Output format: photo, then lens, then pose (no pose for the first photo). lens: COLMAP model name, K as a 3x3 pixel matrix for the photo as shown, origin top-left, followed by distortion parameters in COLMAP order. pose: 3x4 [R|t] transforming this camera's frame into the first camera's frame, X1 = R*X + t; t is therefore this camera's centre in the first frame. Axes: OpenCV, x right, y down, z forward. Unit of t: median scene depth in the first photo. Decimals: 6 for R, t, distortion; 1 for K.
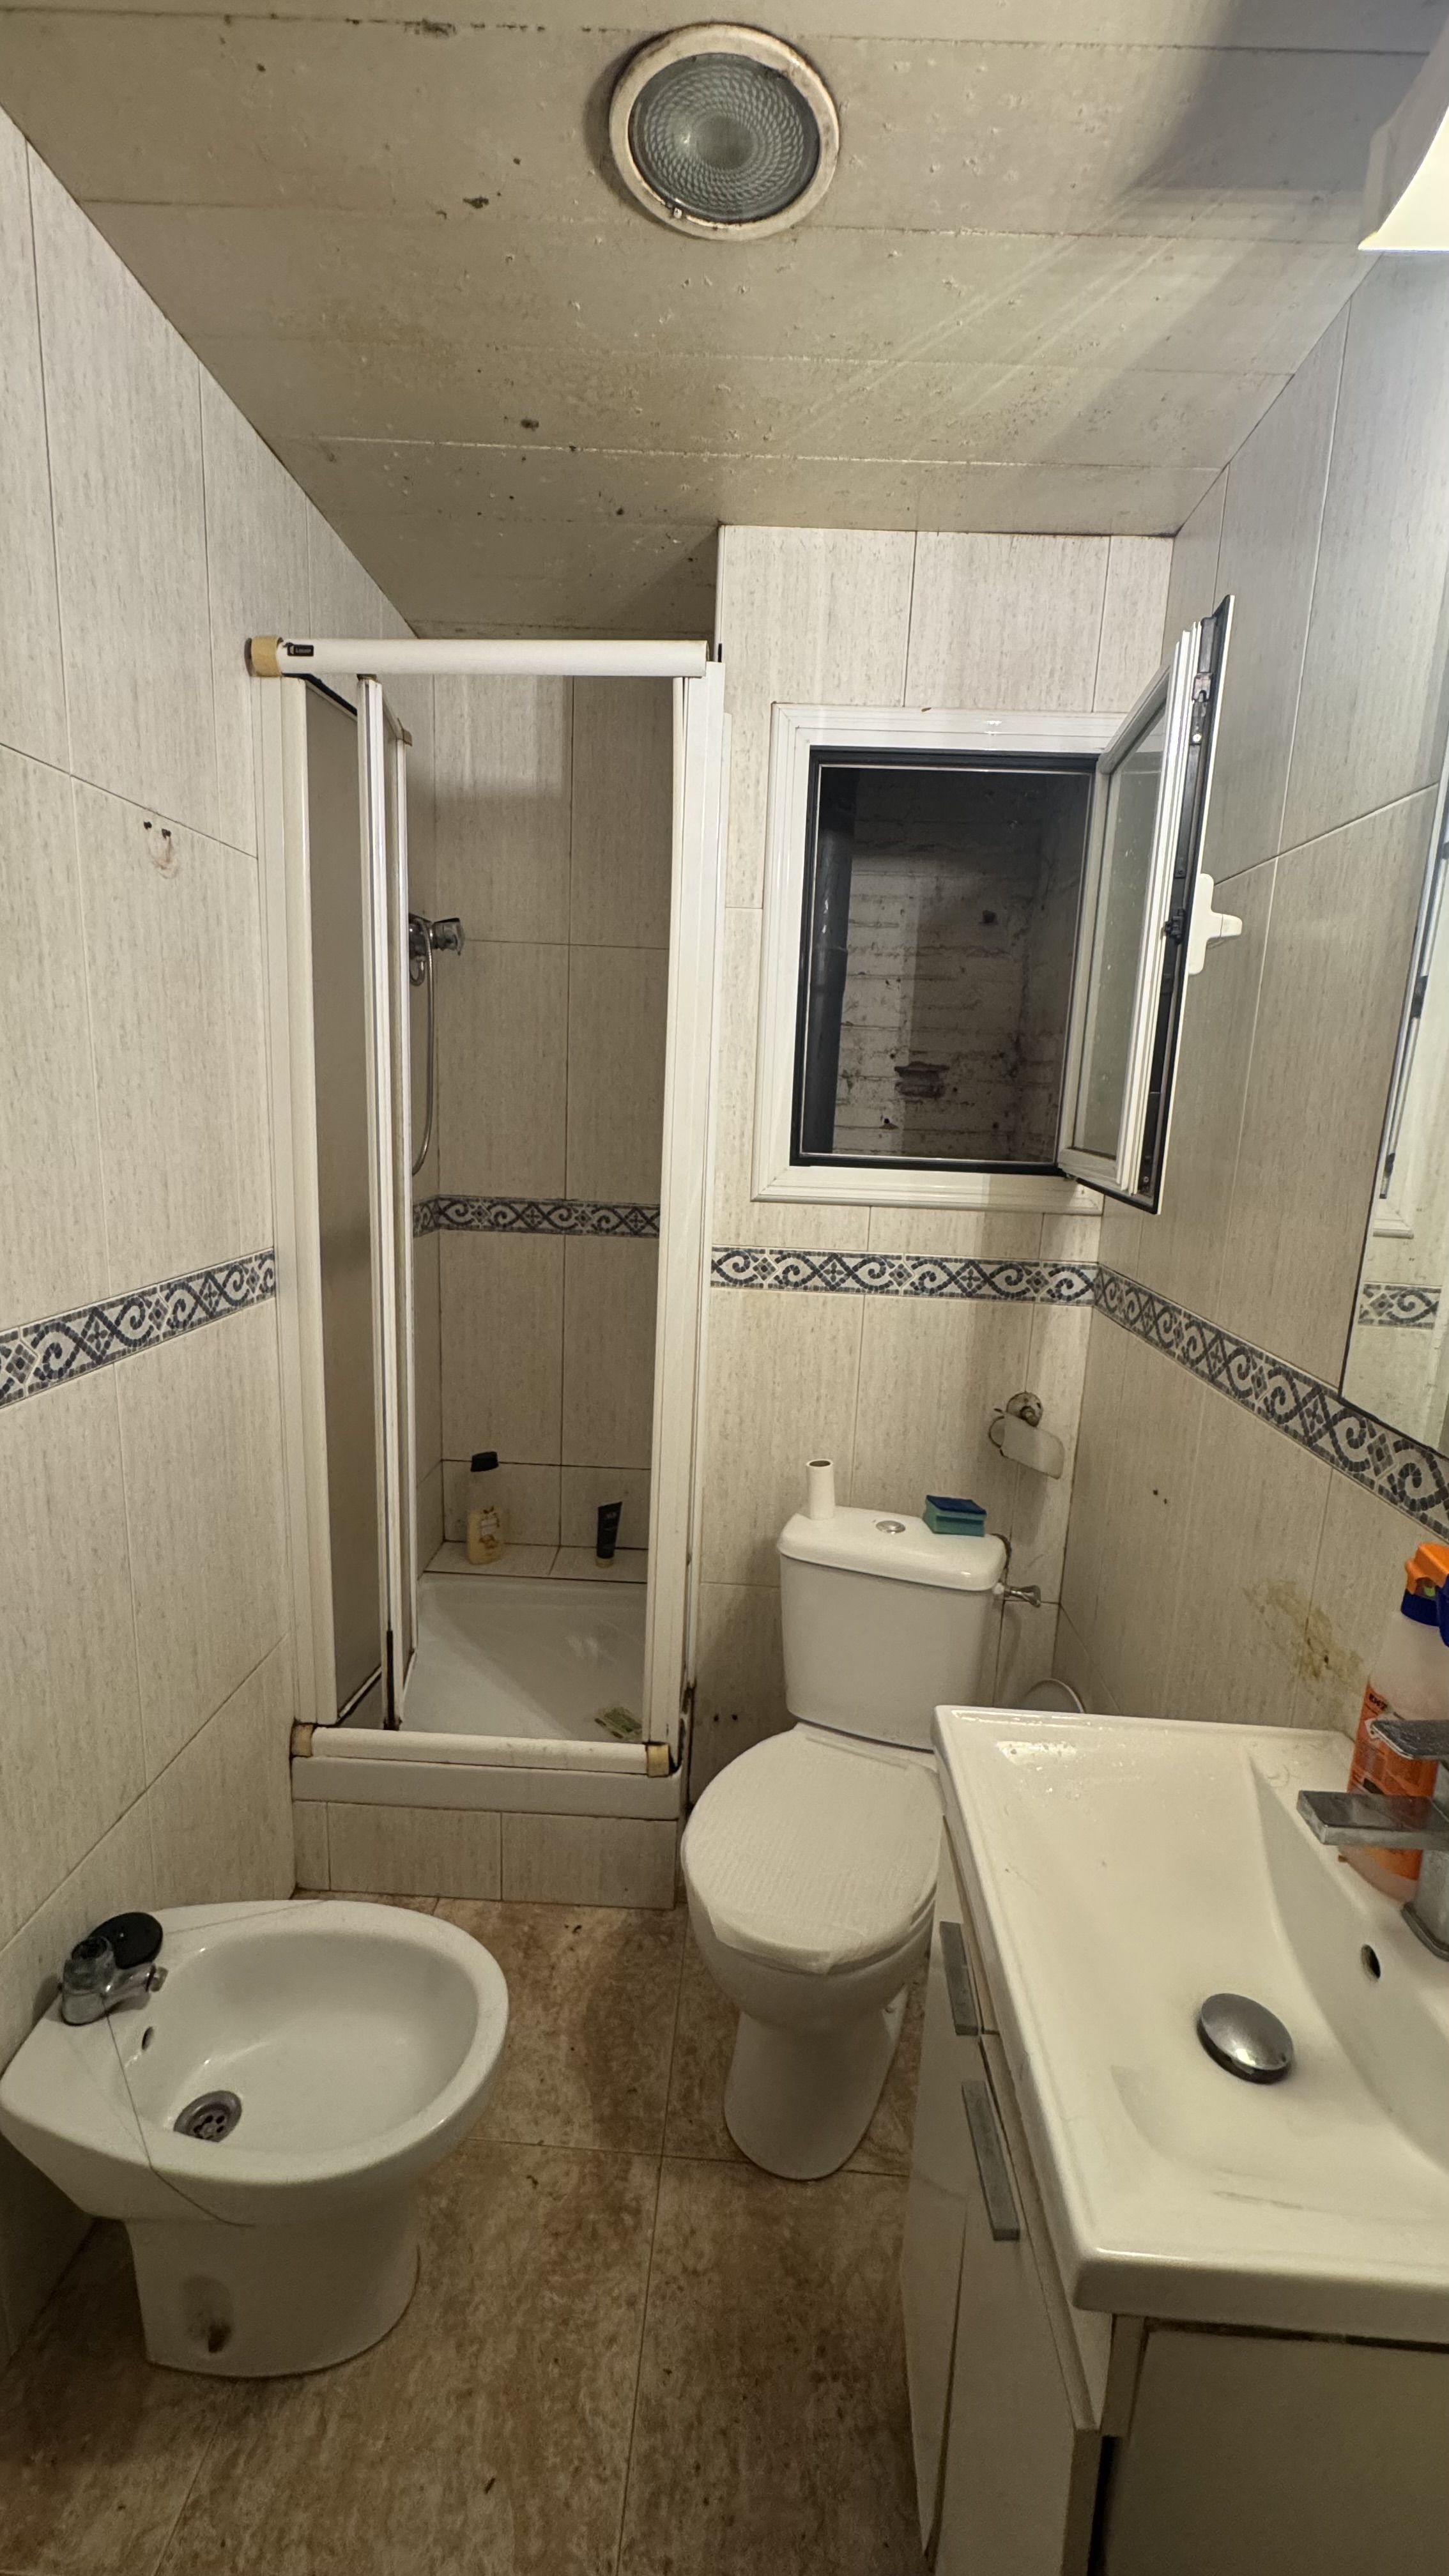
lens RADIAL K [[1016.5, 0, 731.7], [0, 1016.5, 1291.3], [0, 0, 1]] dist [-0.001515, 0.000780]
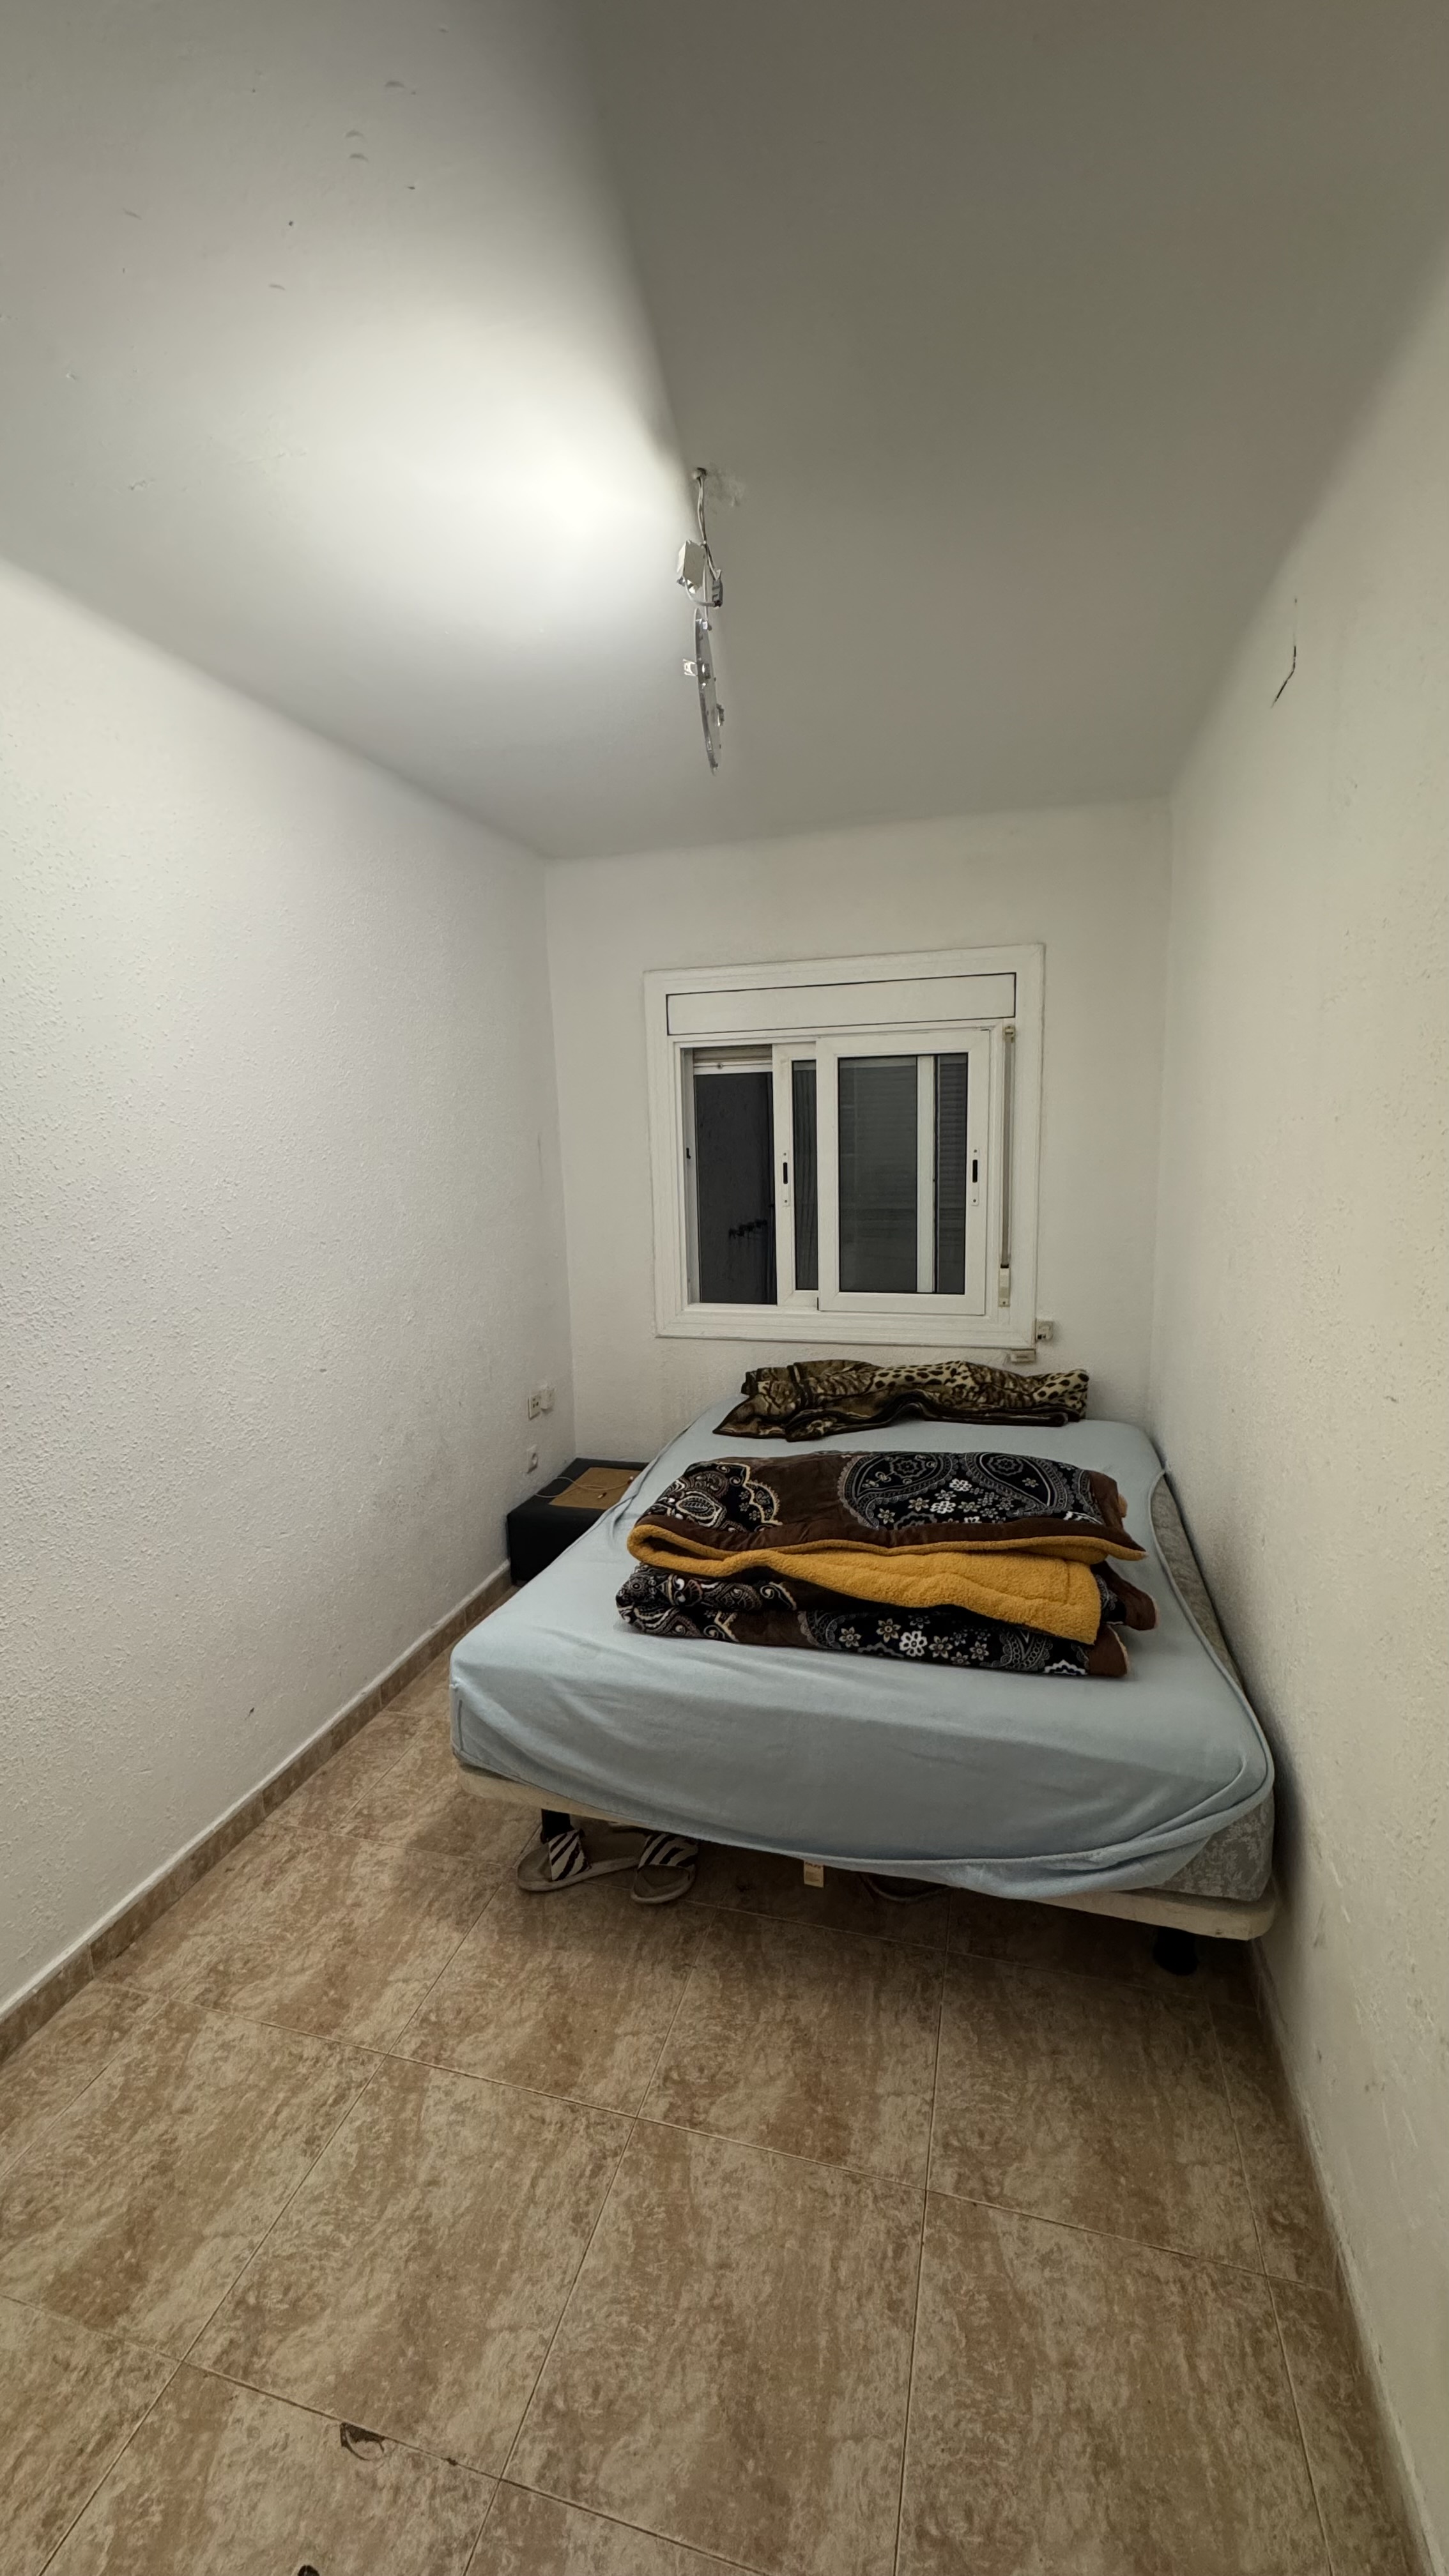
lens RADIAL K [[1016.5, 0, 721.2], [0, 1016.5, 1286.6], [0, 0, 1]] dist [-0.001515, 0.000780]
pose [[-0.972530, -0.051526, 0.227003, -0.413488], [0.031381, 0.937270, 0.347188, -0.380484], [-0.230653, 0.344775, -0.909906, 1.483361]]
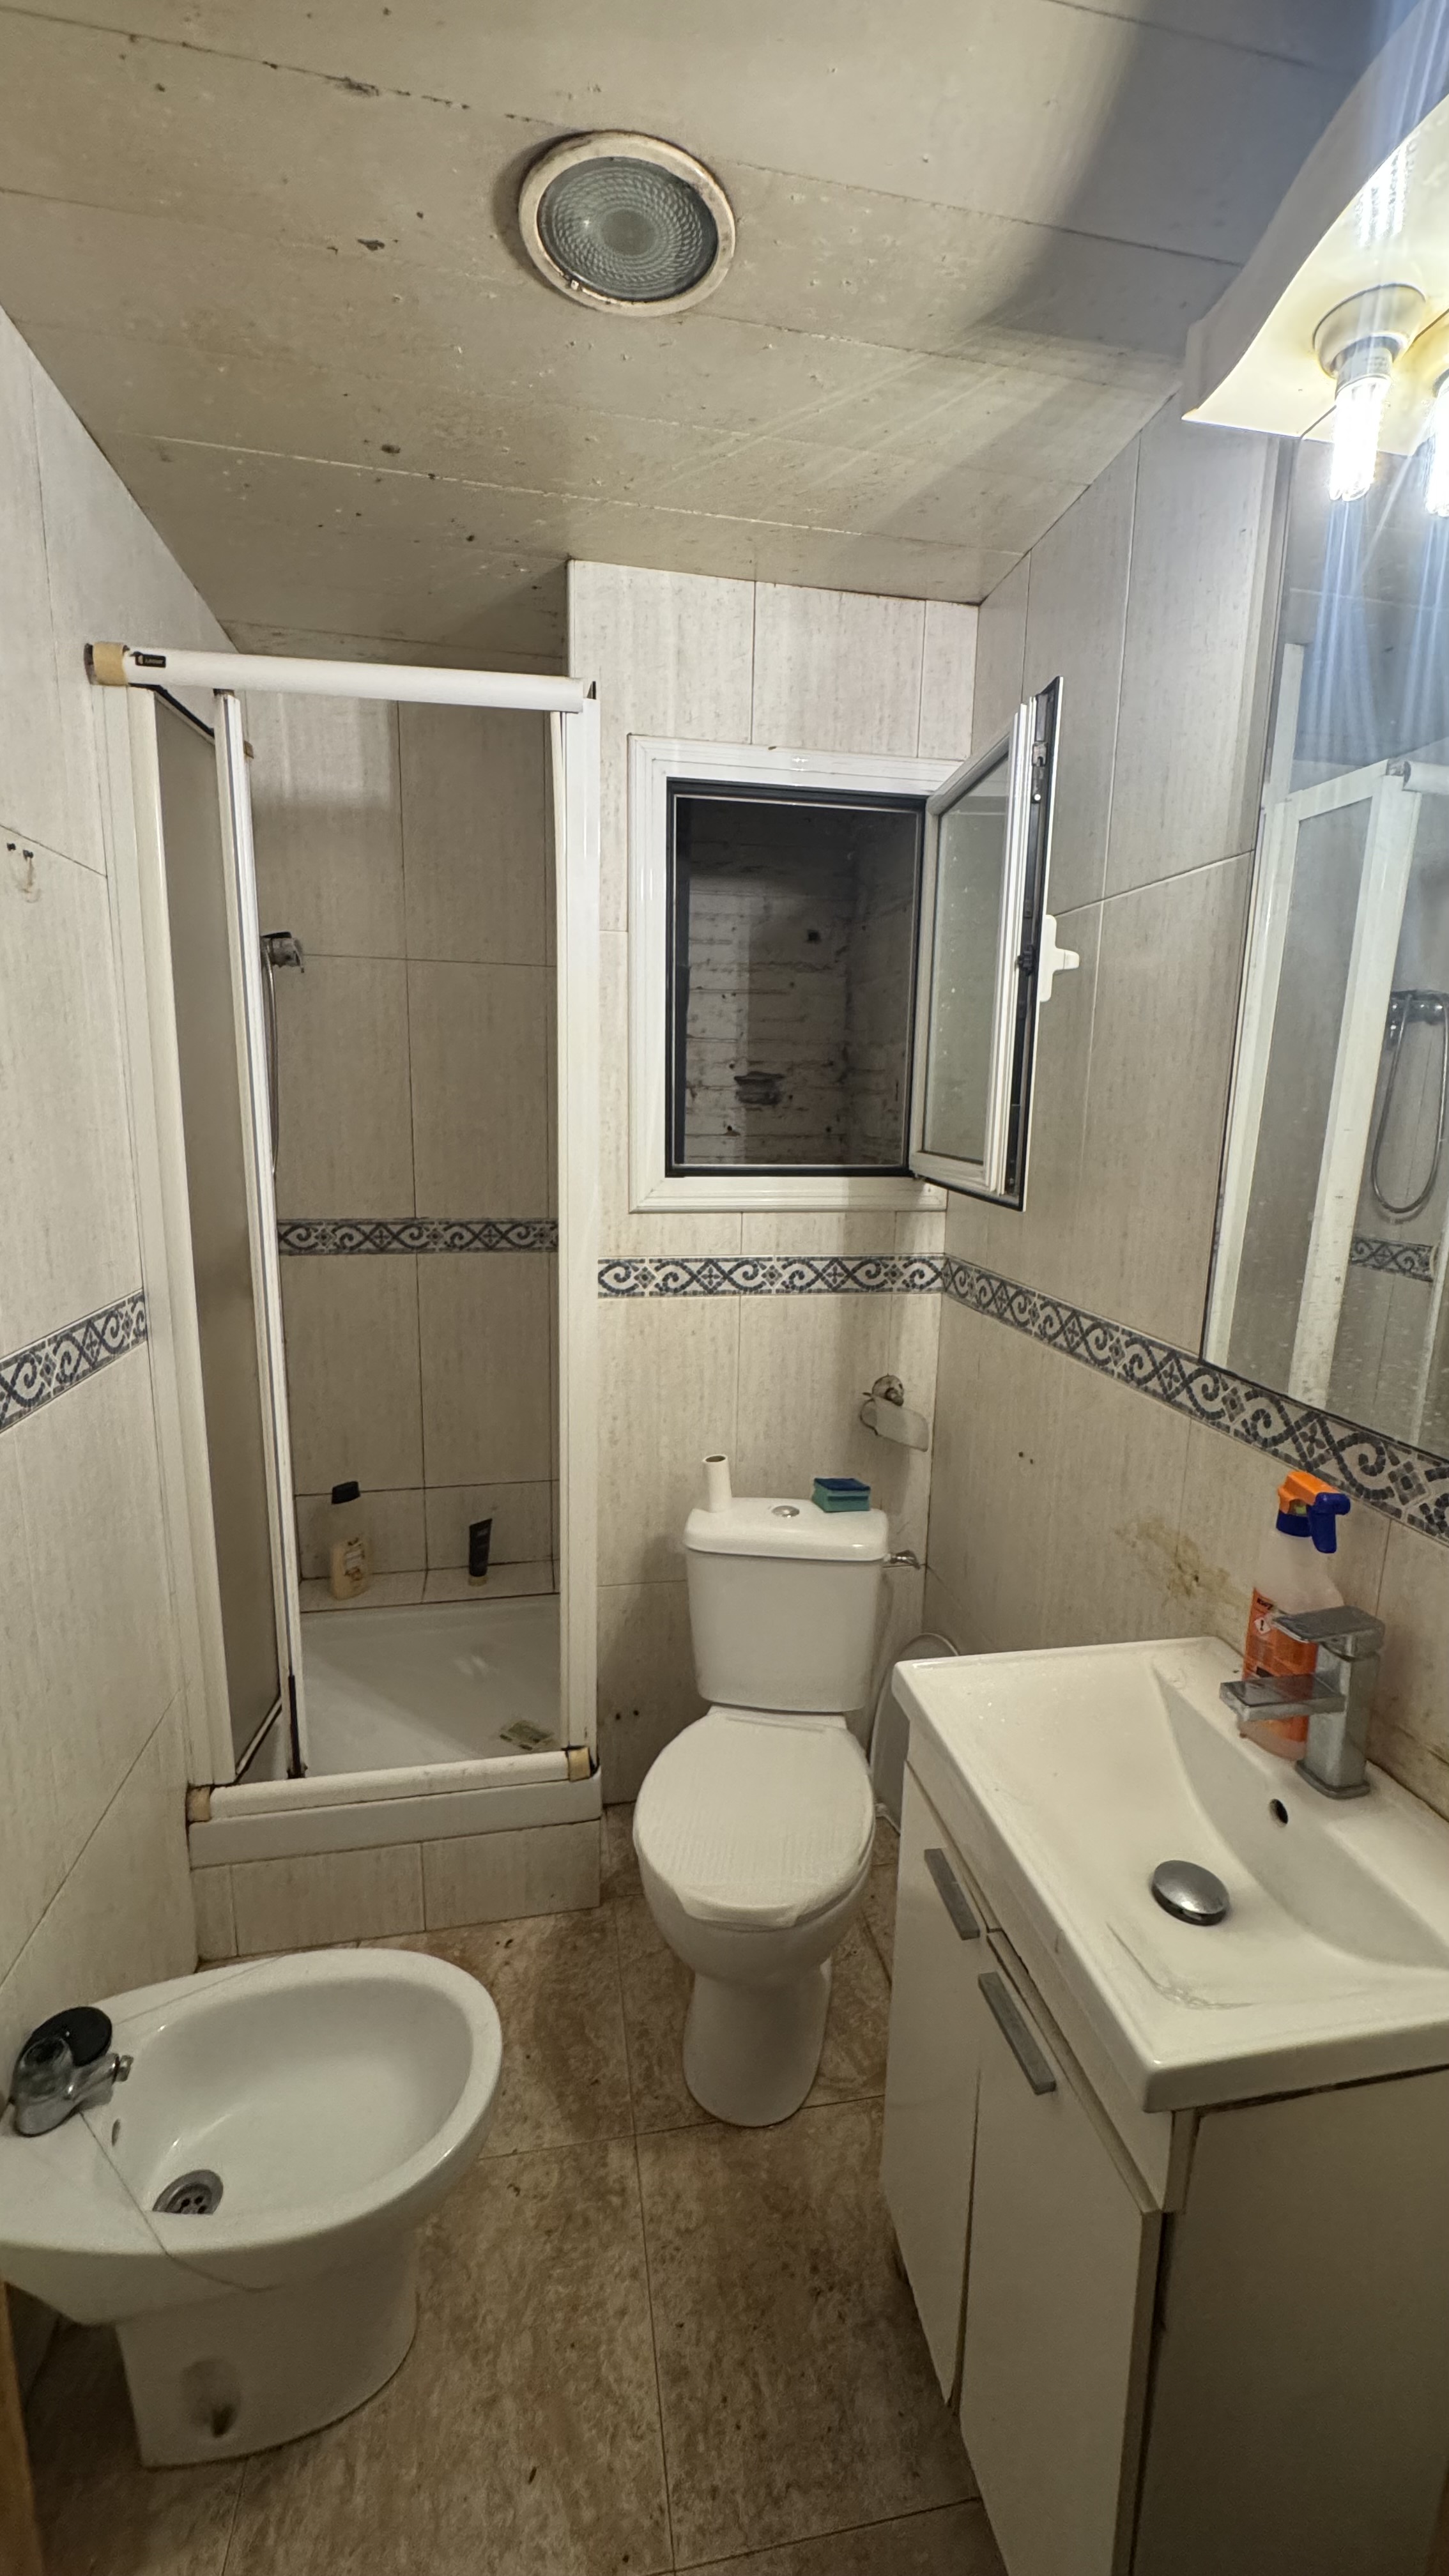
lens RADIAL K [[1016.5, 0, 728.0], [0, 1016.5, 1291.7], [0, 0, 1]] dist [-0.001515, 0.000780]
pose [[0.975258, -0.065215, 0.211233, -0.149944], [0.064449, 0.997866, 0.010515, -0.018716], [-0.211468, 0.003359, 0.977379, -0.044885]]
